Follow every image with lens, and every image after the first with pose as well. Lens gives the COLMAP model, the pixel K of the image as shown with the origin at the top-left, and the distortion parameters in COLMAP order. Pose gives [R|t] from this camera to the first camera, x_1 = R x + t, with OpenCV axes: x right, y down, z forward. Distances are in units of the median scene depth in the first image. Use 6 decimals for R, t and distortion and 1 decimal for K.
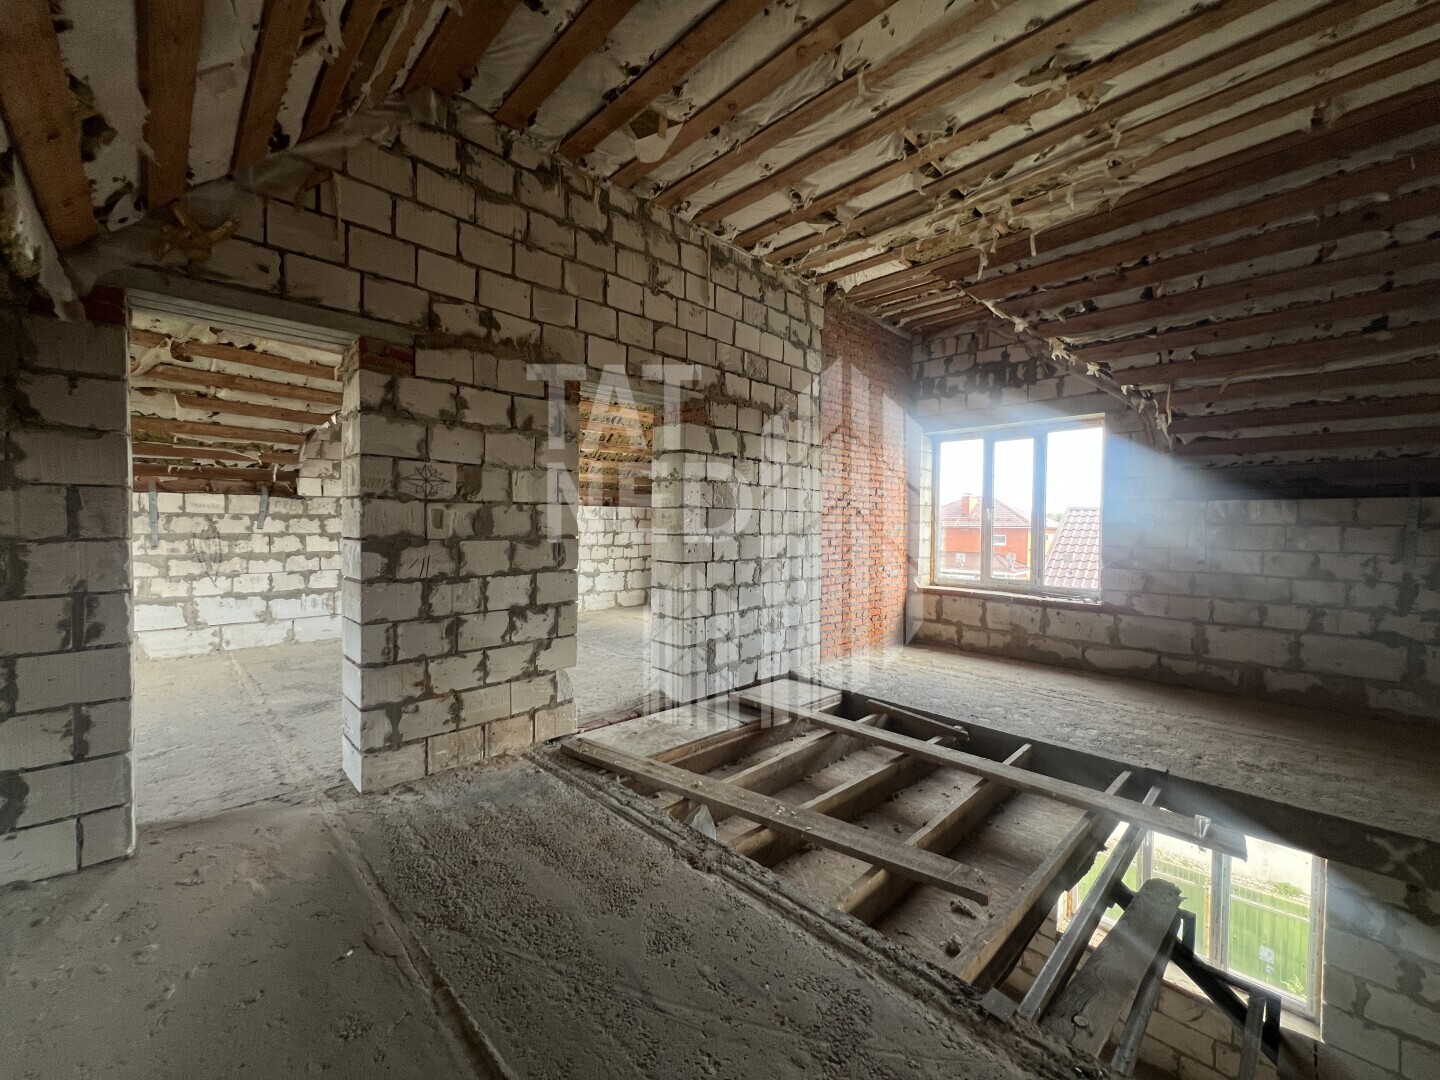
lens RADIAL K [[578.3, 0, 723.5], [0, 578.3, 539.7], [0, 0, 1]] dist [0.019857, 0.000374]
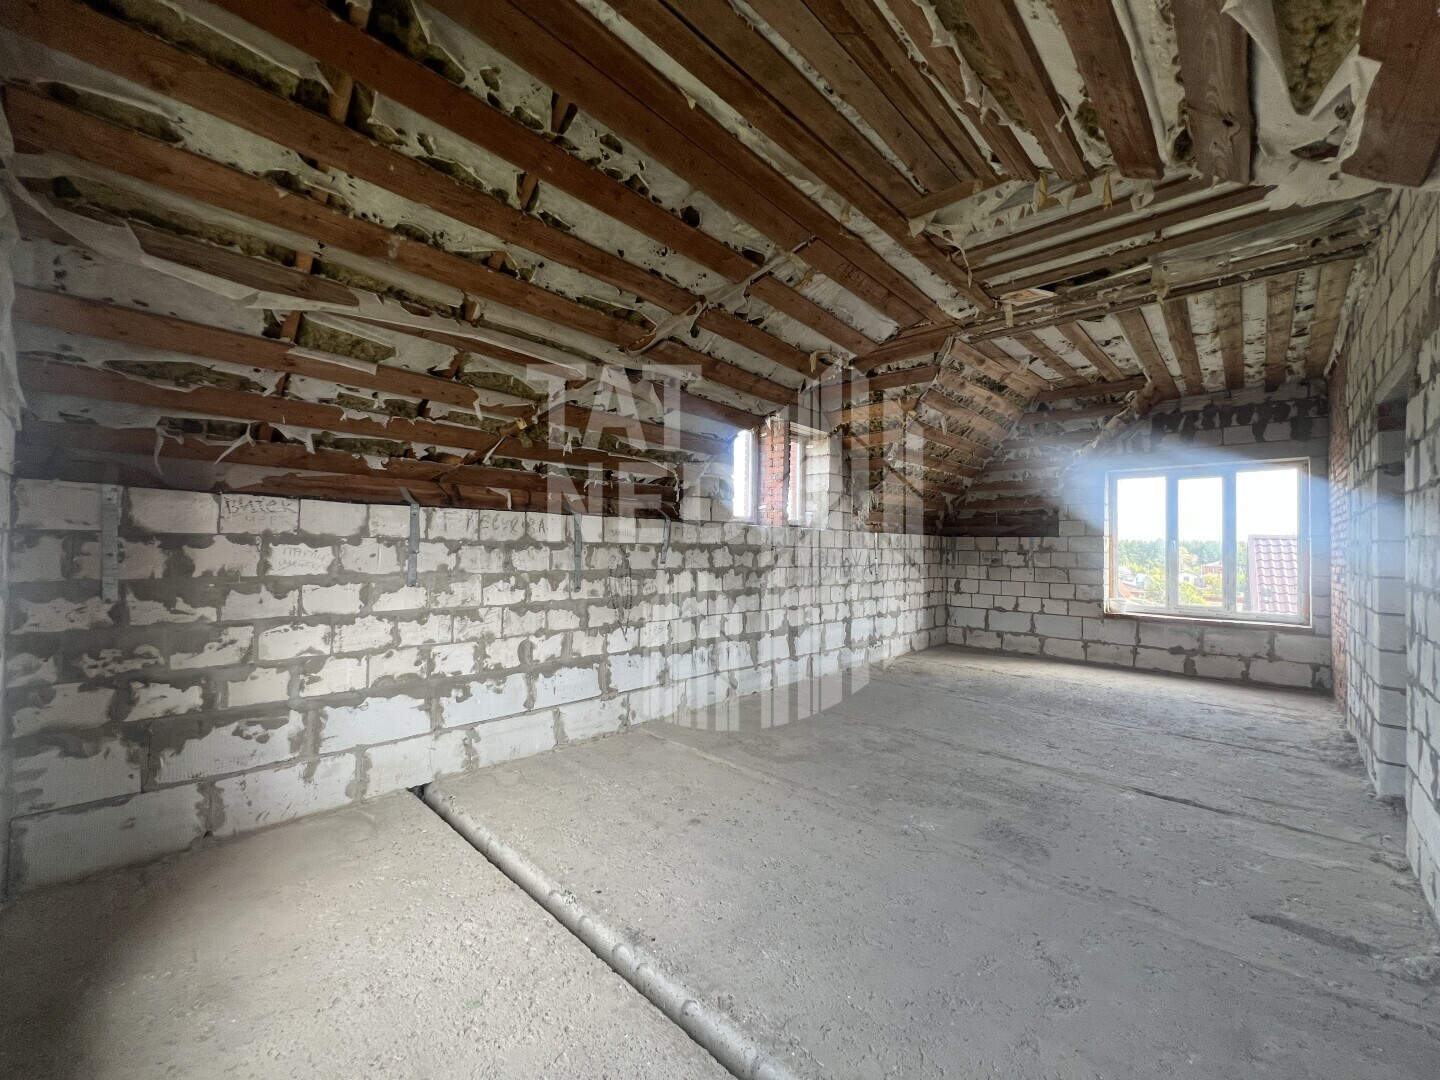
lens RADIAL K [[578.3, 0, 720.0], [0, 578.3, 535.8], [0, 0, 1]] dist [0.019857, 0.000374]
pose [[0.969624, 0.009255, 0.244424, -0.923444], [0.004930, 0.998341, -0.057358, -0.010663], [-0.244550, 0.056821, 0.967970, 0.239303]]
